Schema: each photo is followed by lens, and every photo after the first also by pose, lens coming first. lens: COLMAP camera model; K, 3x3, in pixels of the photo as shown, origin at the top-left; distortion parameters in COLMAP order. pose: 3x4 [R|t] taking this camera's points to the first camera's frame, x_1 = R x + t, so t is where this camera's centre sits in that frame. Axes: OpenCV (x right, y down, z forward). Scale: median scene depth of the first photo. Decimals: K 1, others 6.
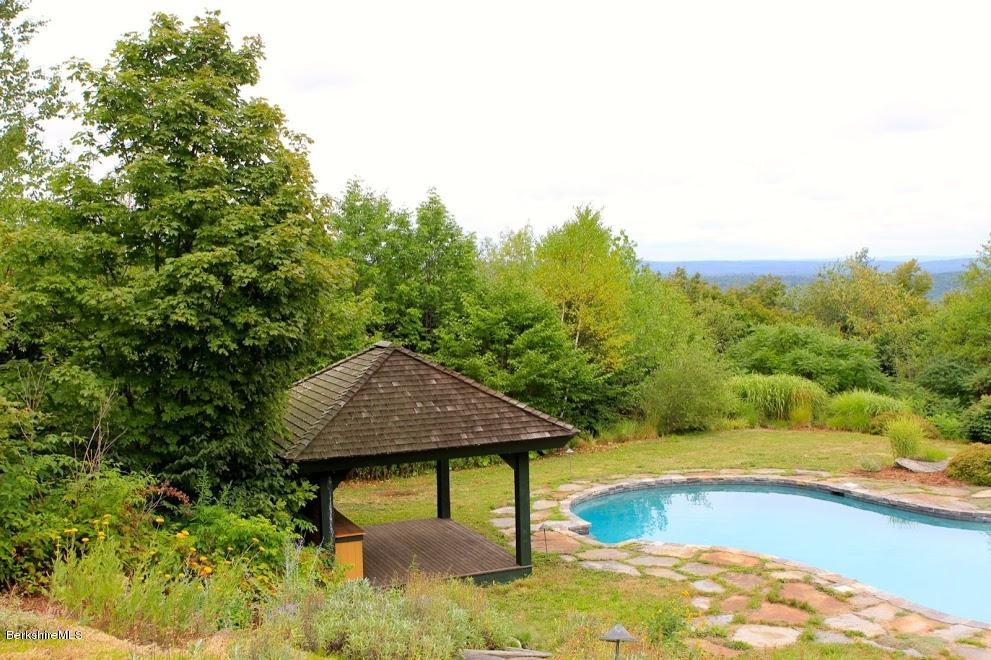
lens RADIAL K [[592.9, 0, 495.5], [0, 592.9, 330.0], [0, 0, 1]] dist [-0.010491, -0.001573]
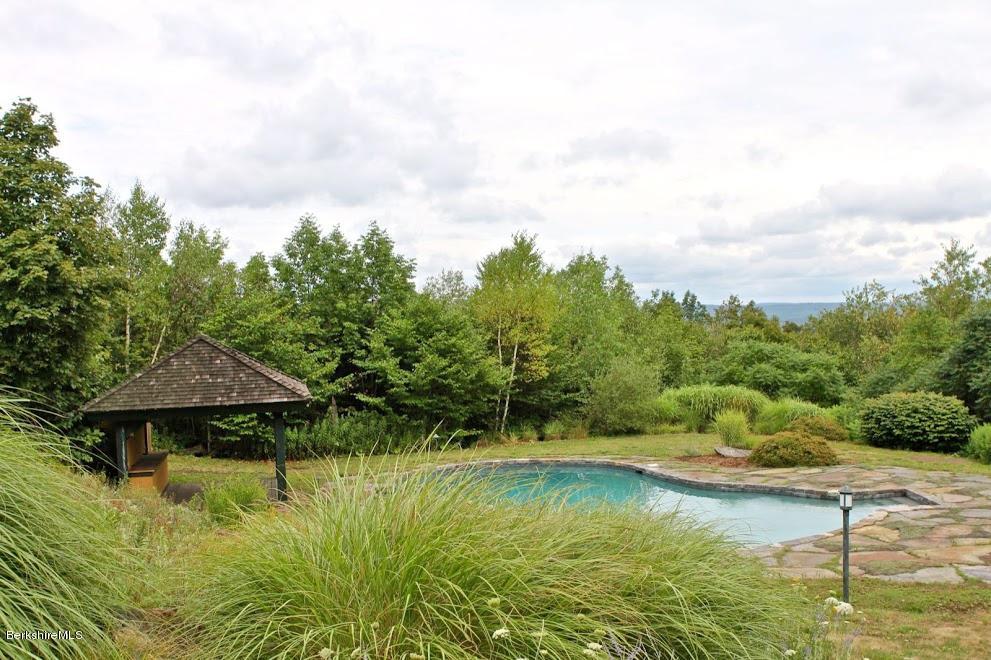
lens RADIAL K [[538.5, 0, 474.9], [0, 538.5, 326.5], [0, 0, 1]] dist [-0.001116, 0.000342]
pose [[0.995744, -0.006778, -0.091912, 0.306913], [0.002424, 0.998873, -0.047399, 0.035772], [0.092130, 0.046975, 0.994638, -0.079210]]
